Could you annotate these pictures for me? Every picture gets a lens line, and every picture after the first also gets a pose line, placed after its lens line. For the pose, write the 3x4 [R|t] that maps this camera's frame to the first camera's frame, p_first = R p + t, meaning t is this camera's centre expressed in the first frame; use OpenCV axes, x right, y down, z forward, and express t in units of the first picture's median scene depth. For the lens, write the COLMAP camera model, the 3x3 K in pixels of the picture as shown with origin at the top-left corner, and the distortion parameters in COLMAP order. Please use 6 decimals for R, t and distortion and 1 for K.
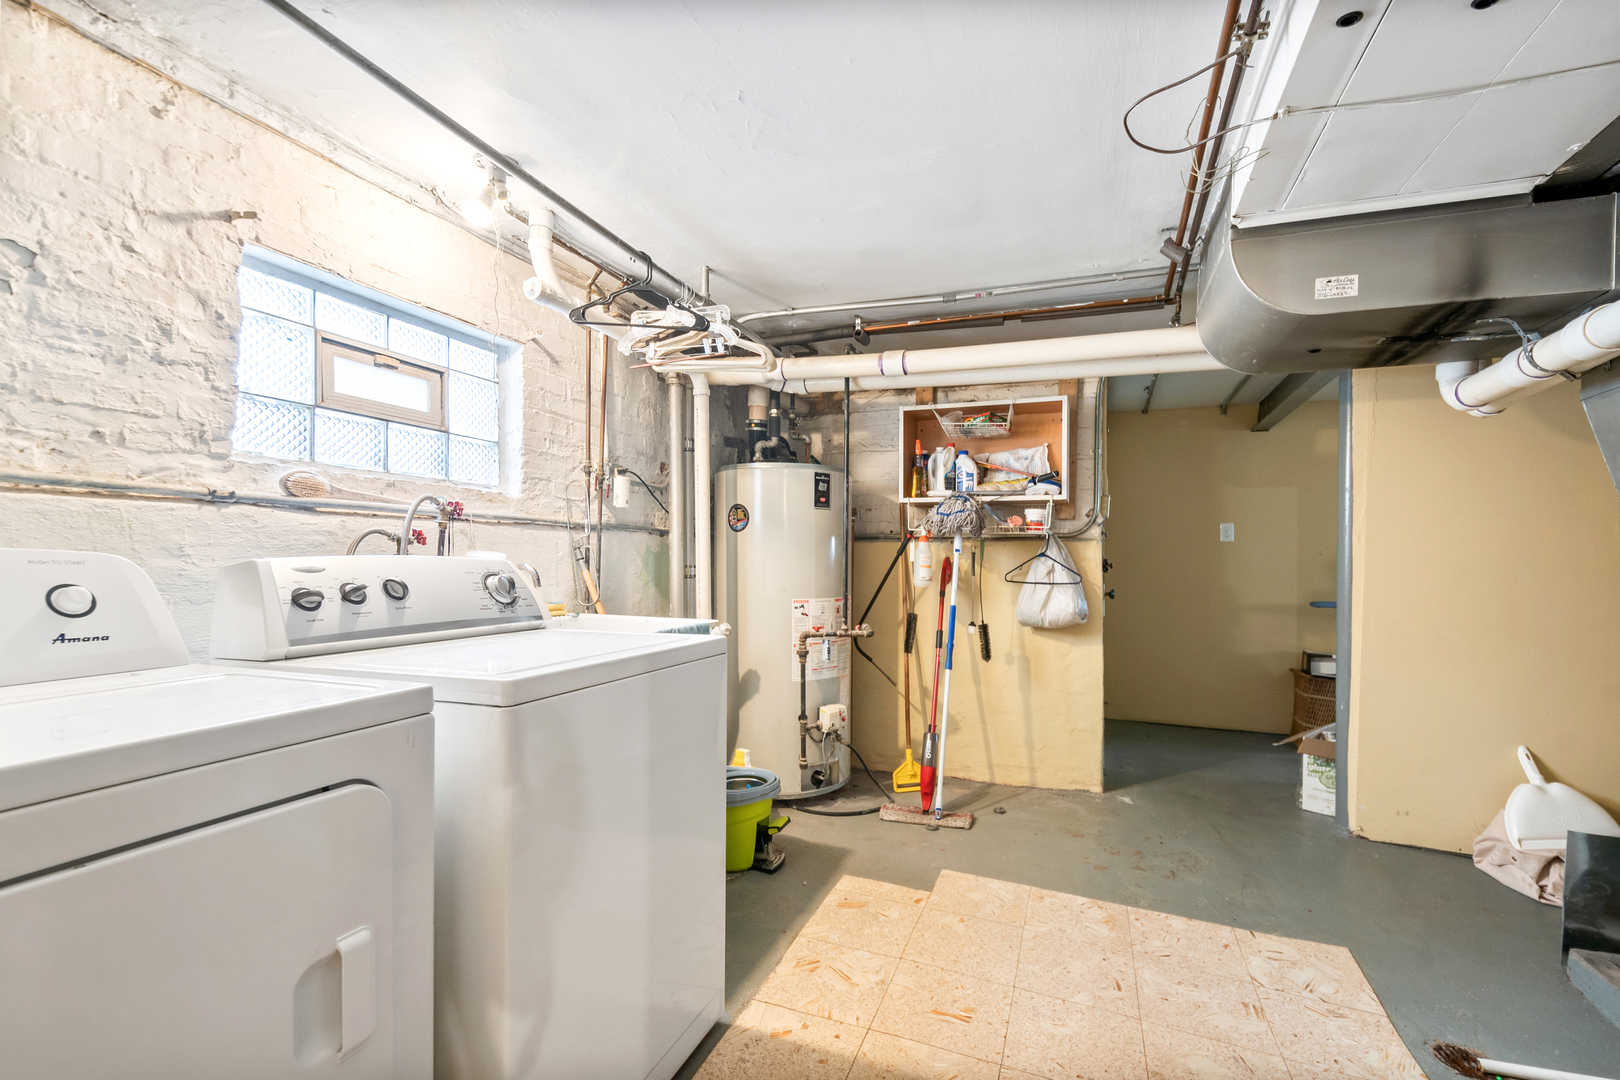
lens RADIAL K [[710.5, 0, 811.0], [0, 710.5, 549.7], [0, 0, 1]] dist [0.016129, -0.004751]
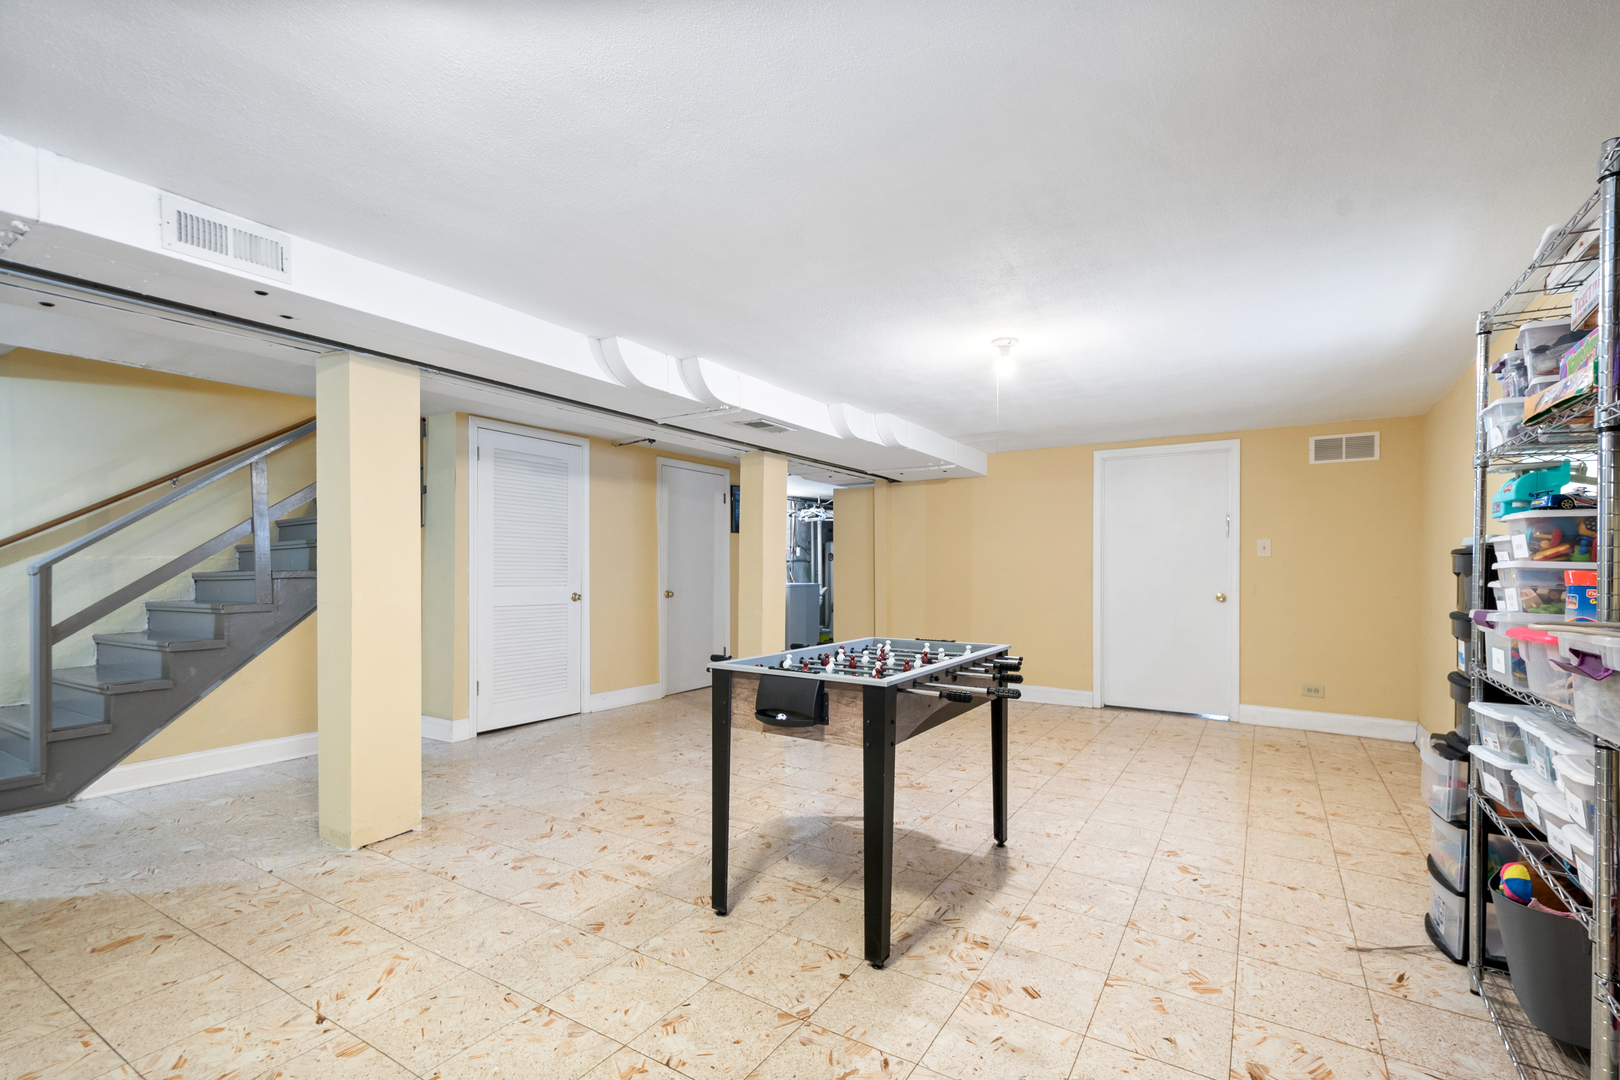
lens RADIAL K [[710.5, 0, 816.5], [0, 710.5, 555.9], [0, 0, 1]] dist [0.016129, -0.004751]
pose [[0.983228, -0.006419, -0.182268, 0.482573], [0.005223, 0.999962, -0.007045, -0.028744], [0.182306, 0.005975, 0.983224, -2.523622]]
